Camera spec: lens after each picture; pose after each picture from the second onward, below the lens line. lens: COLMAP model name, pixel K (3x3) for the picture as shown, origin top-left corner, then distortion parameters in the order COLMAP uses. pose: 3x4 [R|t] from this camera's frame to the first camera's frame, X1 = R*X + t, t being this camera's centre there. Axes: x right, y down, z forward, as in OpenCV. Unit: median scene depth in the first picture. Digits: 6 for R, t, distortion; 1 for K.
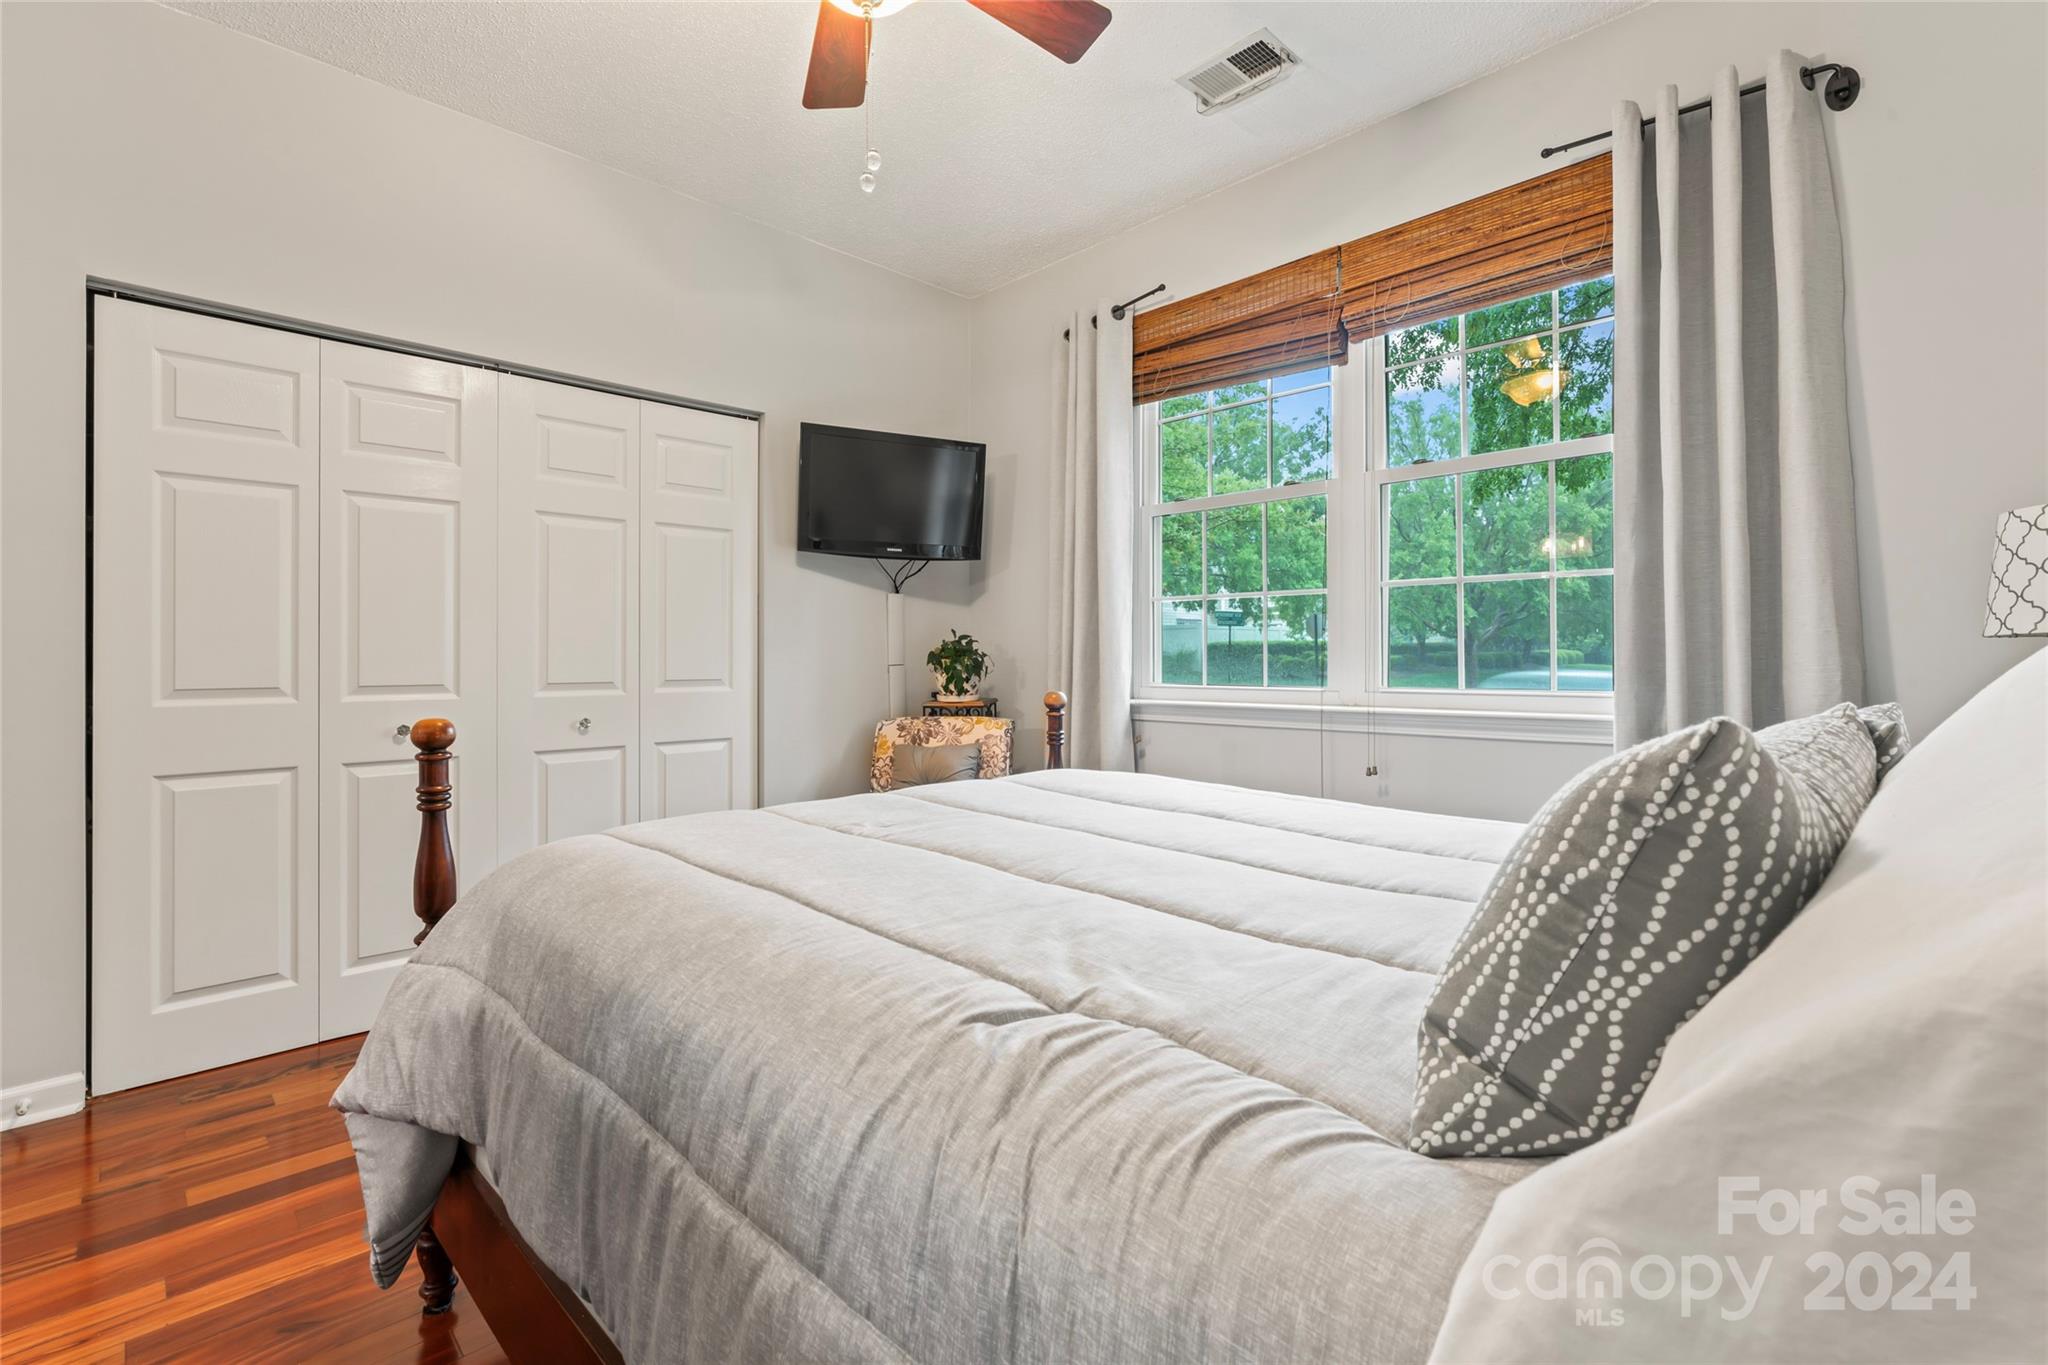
lens RADIAL K [[914.1, 0, 1004.4], [0, 914.1, 640.0], [0, 0, 1]] dist [-0.000602, -0.000233]
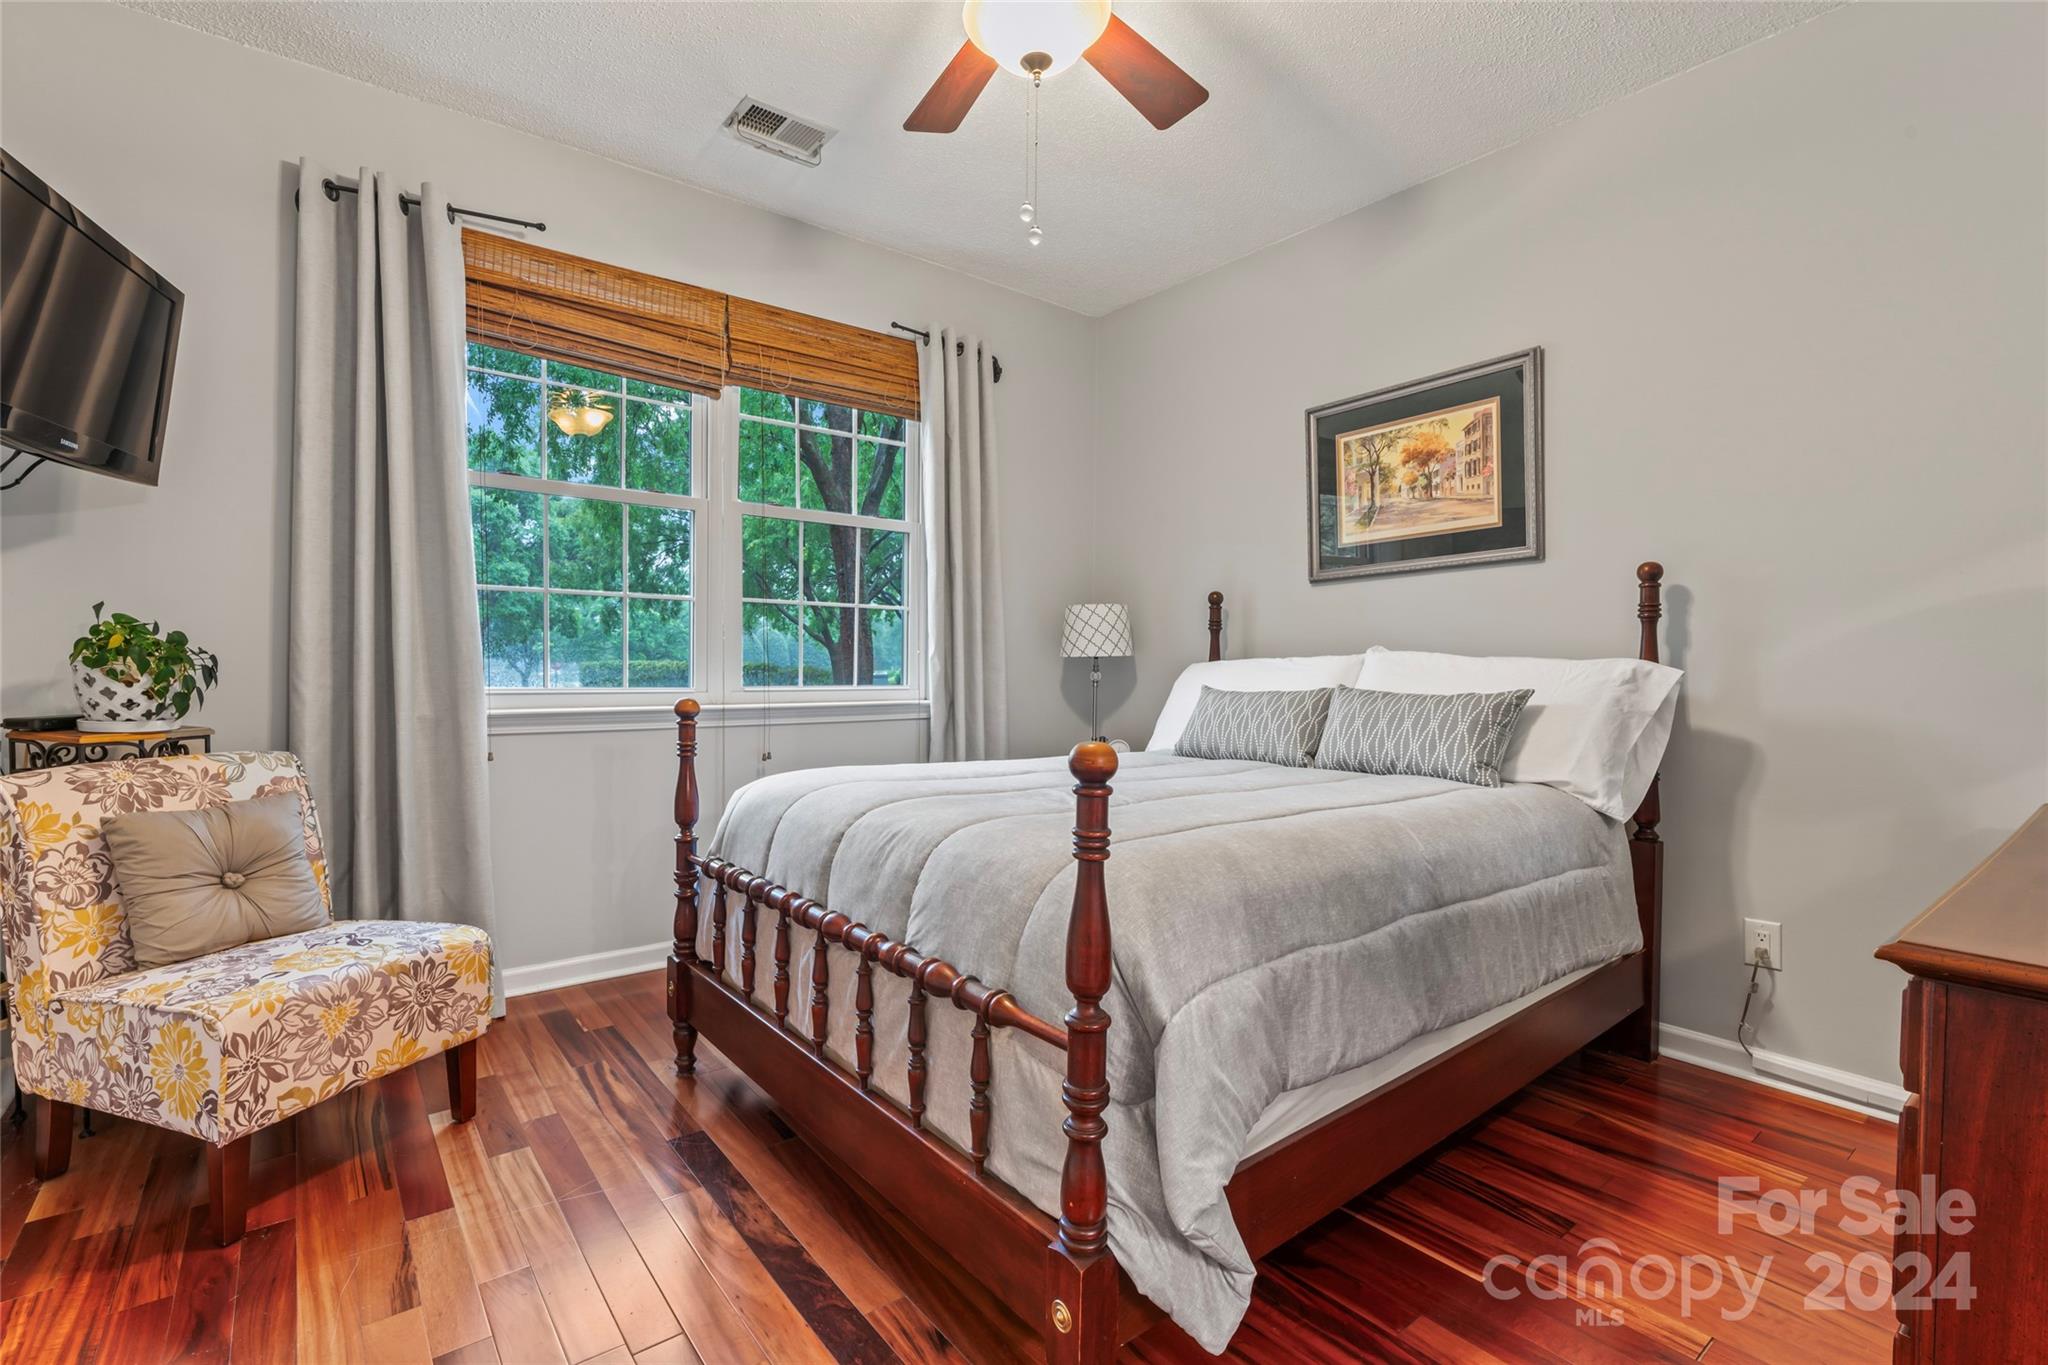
lens RADIAL K [[914.1, 0, 1026.0], [0, 914.1, 686.6], [0, 0, 1]] dist [-0.000602, -0.000233]
pose [[0.108592, -0.017684, 0.993929, -0.659295], [-0.028184, 0.999385, 0.020860, 0.013757], [-0.993687, -0.030279, 0.108027, 0.461954]]
